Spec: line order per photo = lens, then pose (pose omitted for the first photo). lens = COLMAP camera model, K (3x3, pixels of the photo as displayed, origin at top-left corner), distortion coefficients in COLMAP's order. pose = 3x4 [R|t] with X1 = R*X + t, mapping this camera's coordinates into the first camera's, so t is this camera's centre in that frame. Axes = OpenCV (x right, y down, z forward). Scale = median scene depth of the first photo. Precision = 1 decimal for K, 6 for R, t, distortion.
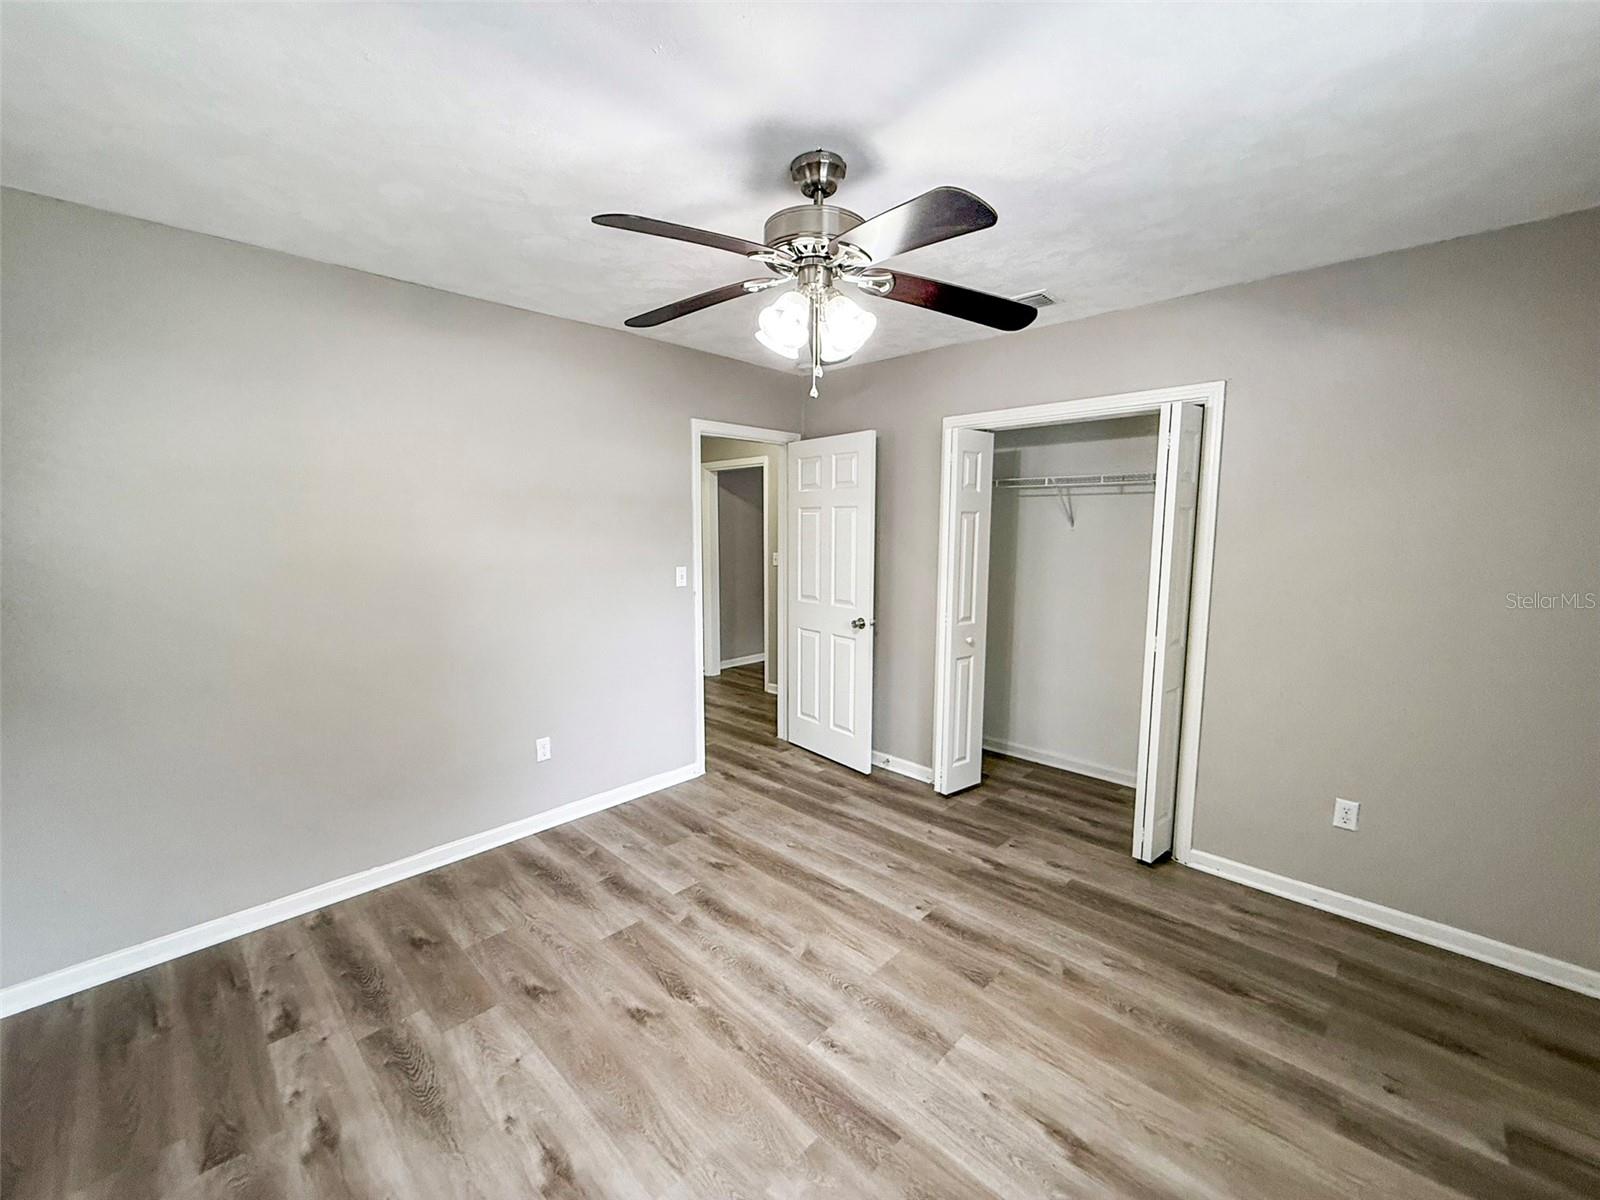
lens RADIAL K [[656.6, 0, 788.5], [0, 656.6, 601.2], [0, 0, 1]] dist [-0.002274, -0.000133]
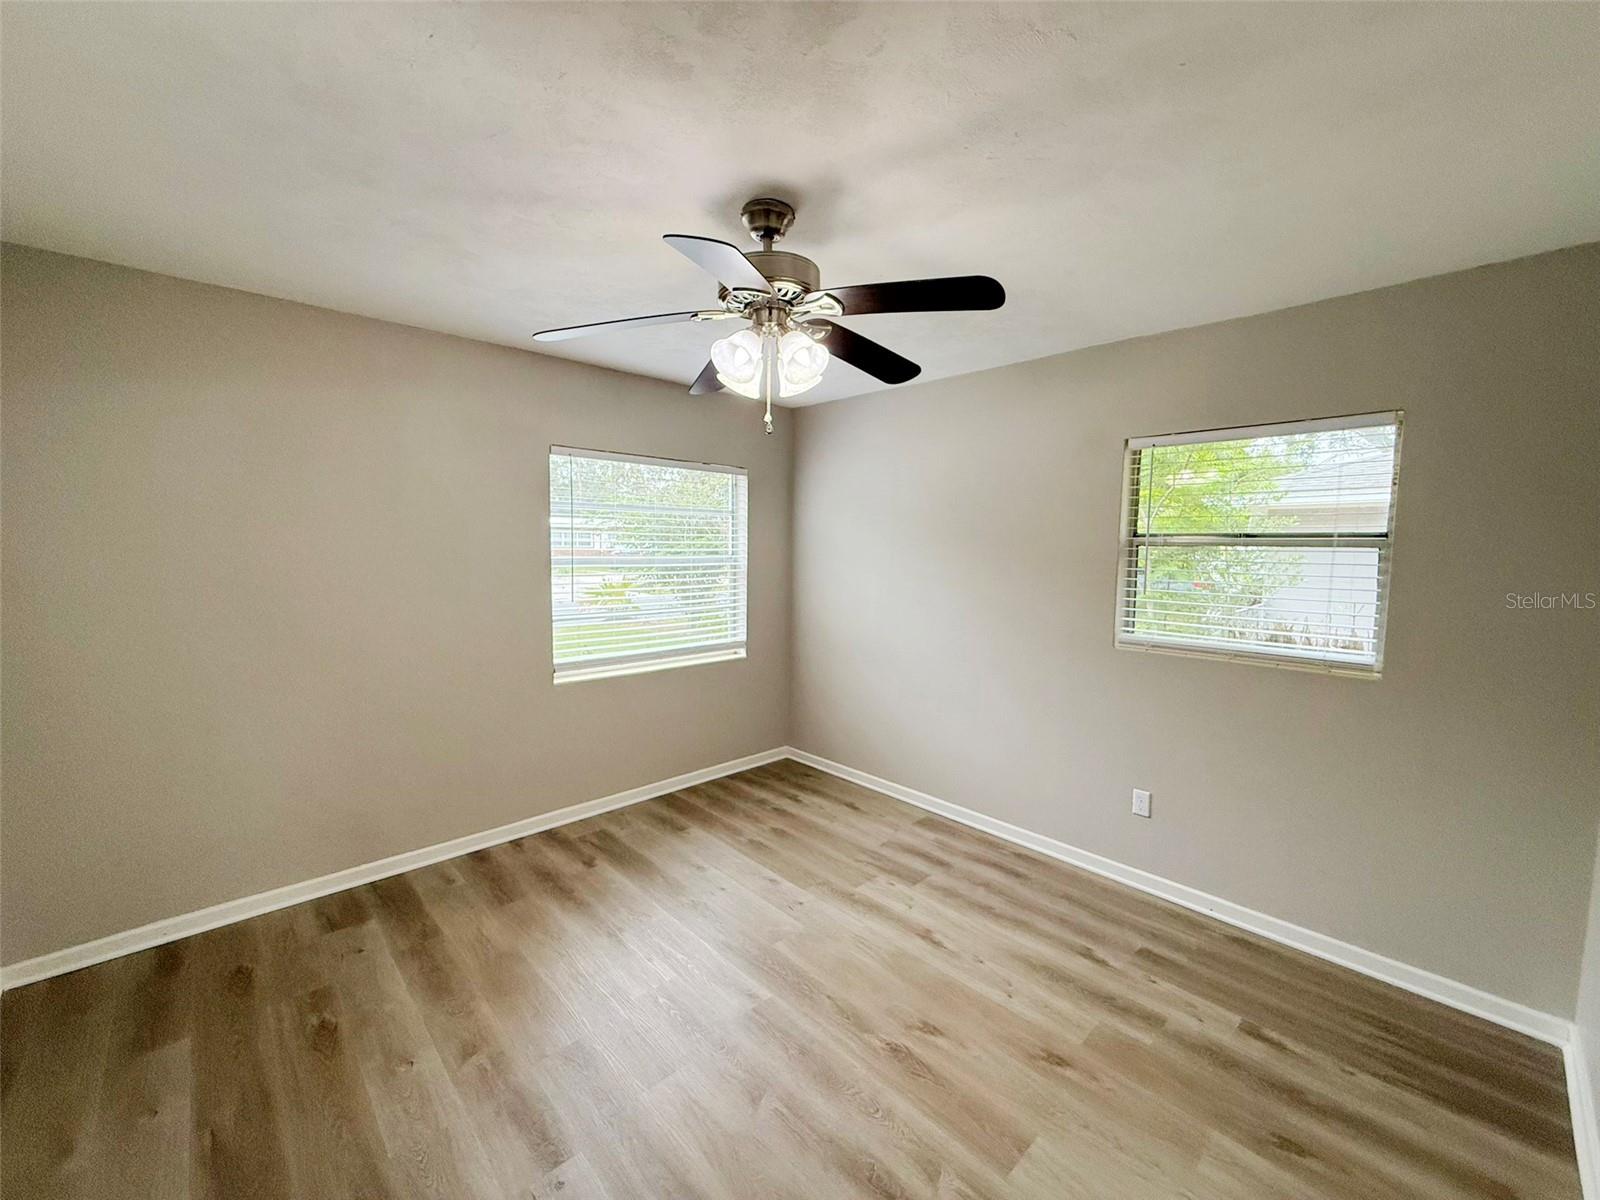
lens RADIAL K [[656.6, 0, 788.5], [0, 656.6, 601.2], [0, 0, 1]] dist [-0.002274, -0.000133]
pose [[-0.998786, -0.020688, 0.044715, -0.035754], [-0.011318, 0.979640, 0.200444, -0.232542], [-0.047951, 0.199694, -0.978684, 1.836023]]
